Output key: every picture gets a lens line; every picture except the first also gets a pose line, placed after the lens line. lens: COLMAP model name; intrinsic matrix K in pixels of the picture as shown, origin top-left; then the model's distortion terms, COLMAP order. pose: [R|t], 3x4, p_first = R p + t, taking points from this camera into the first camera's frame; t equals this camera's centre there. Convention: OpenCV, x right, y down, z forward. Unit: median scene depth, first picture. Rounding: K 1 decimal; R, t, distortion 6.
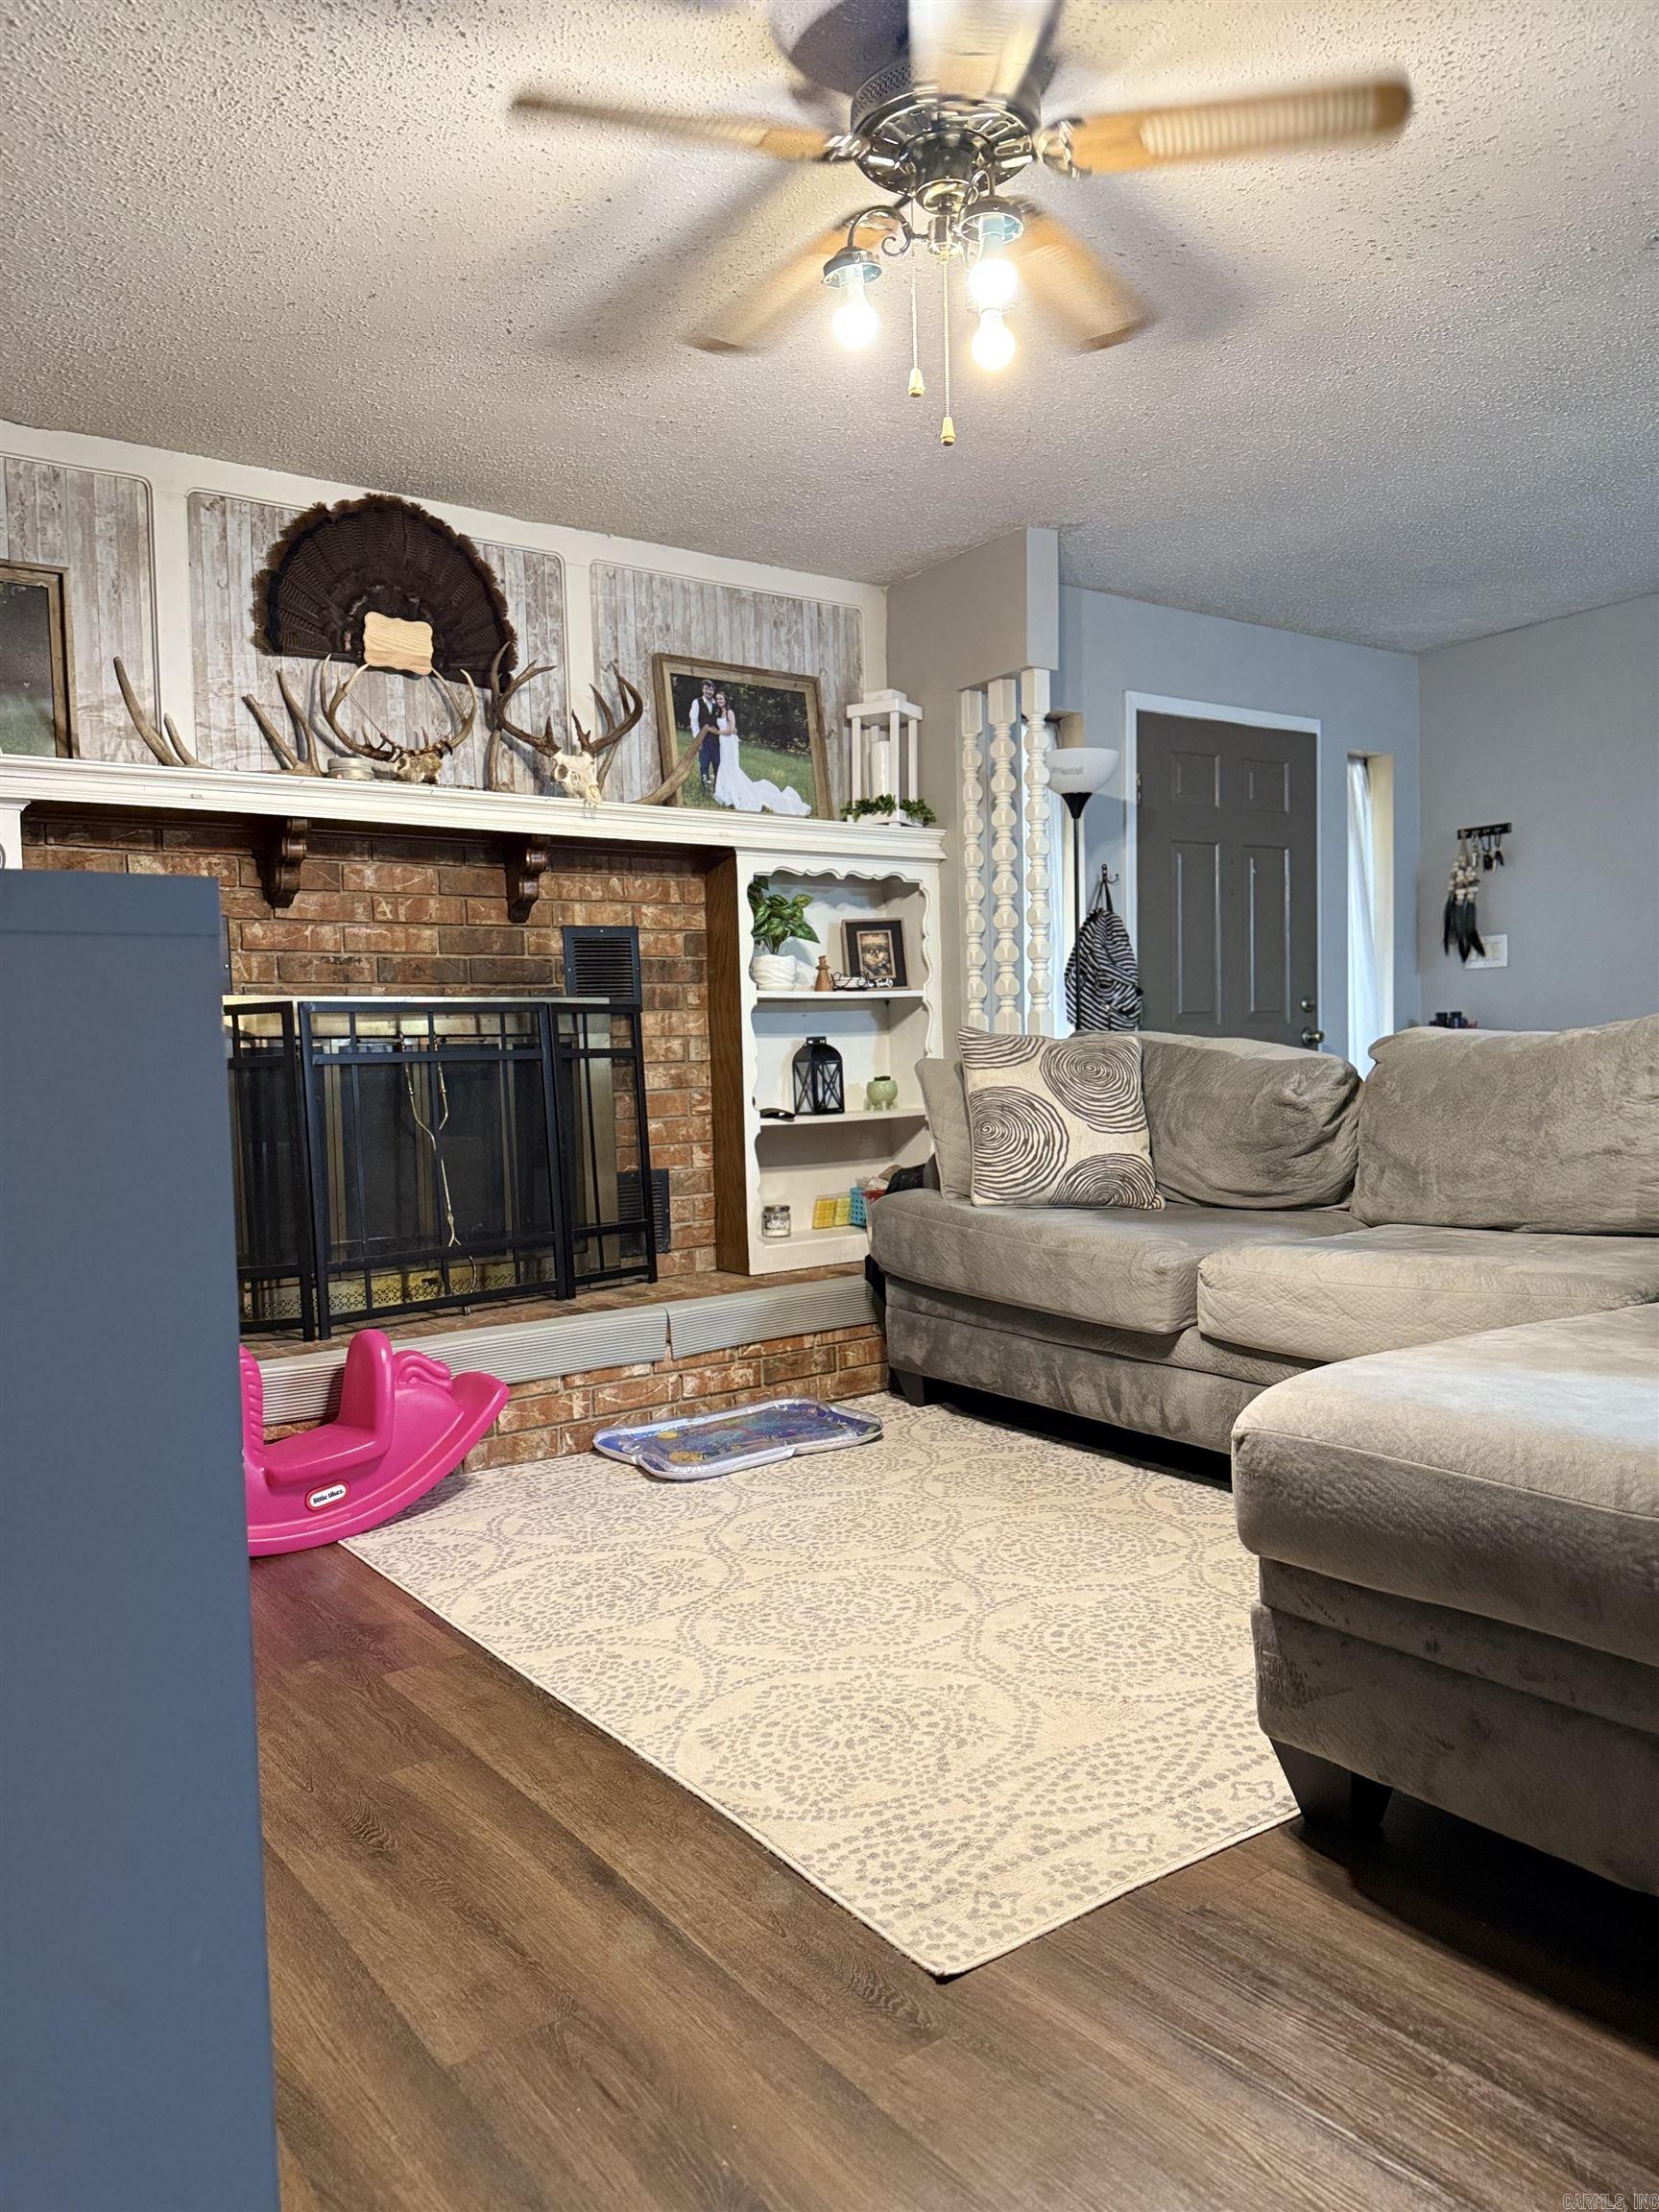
lens RADIAL K [[1580.1, 0, 829.5], [0, 1580.1, 1106.0], [0, 0, 1]] dist [0.117205, -0.177033]
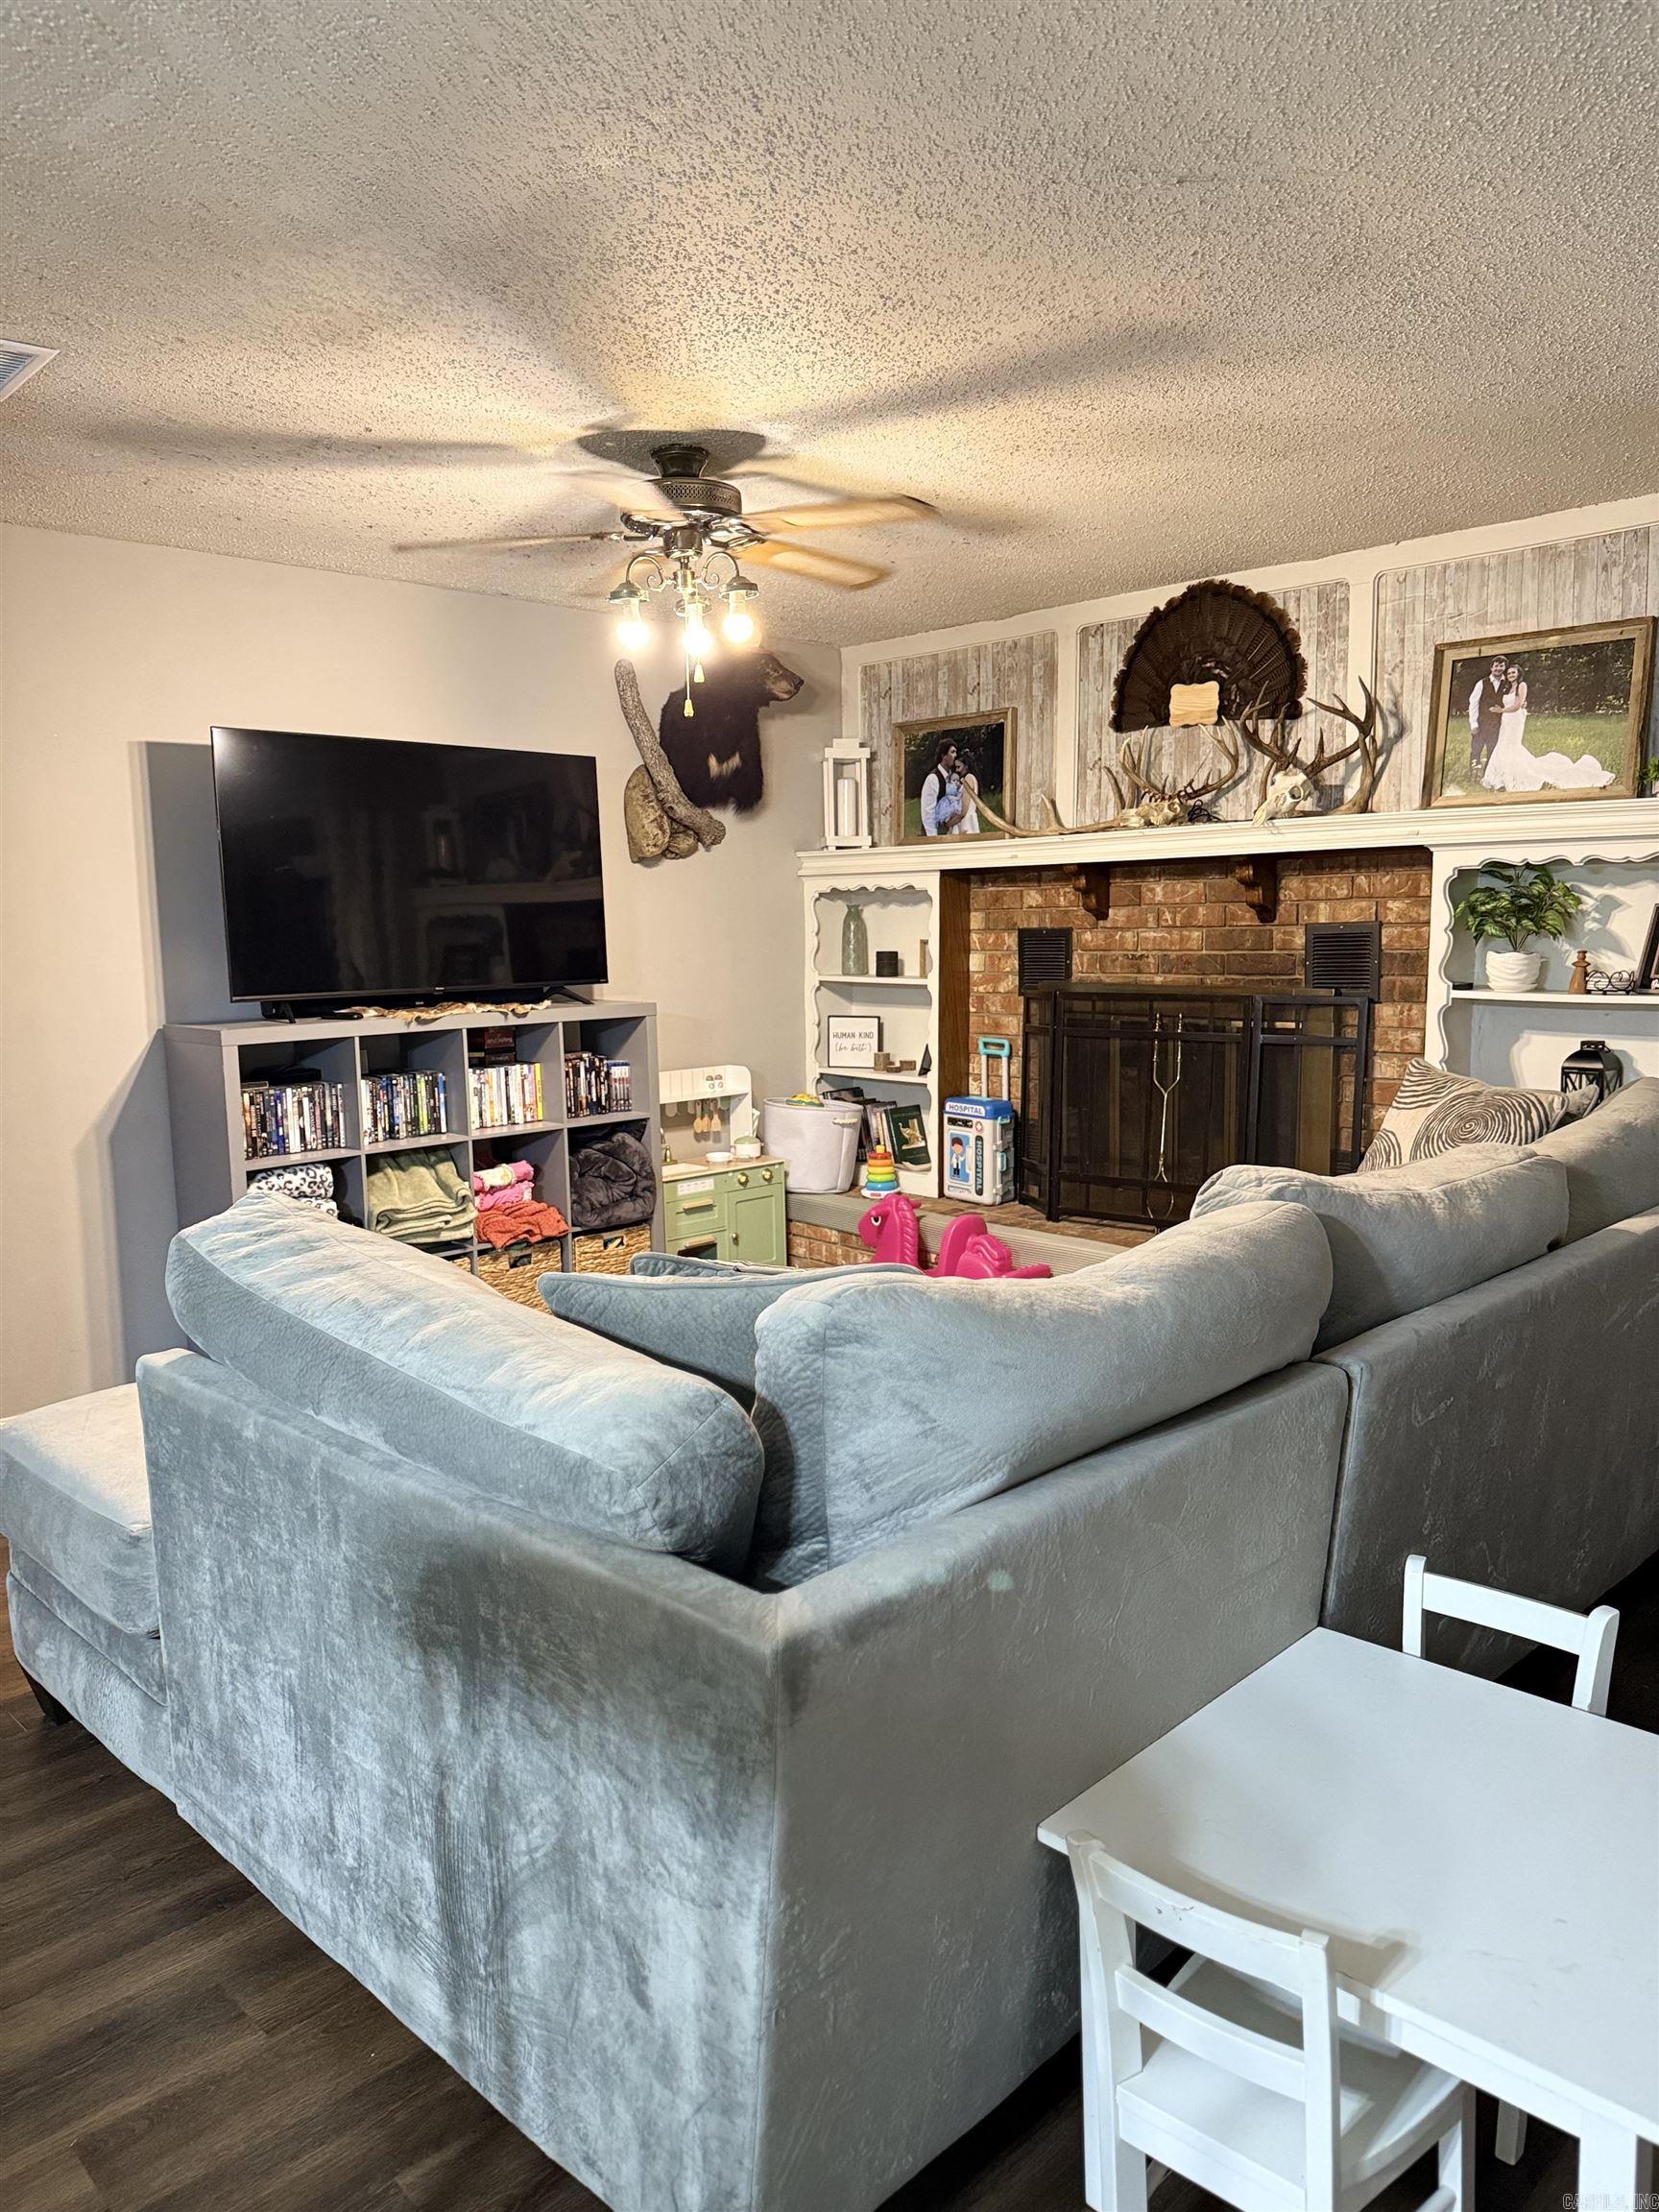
lens RADIAL K [[1580.1, 0, 829.5], [0, 1580.1, 1106.0], [0, 0, 1]] dist [0.117205, -0.177033]
pose [[0.163979, 0.132018, -0.977590, 0.888830], [-0.034184, 0.991170, 0.128118, -0.118308], [0.985871, 0.012409, 0.167043, 0.479863]]
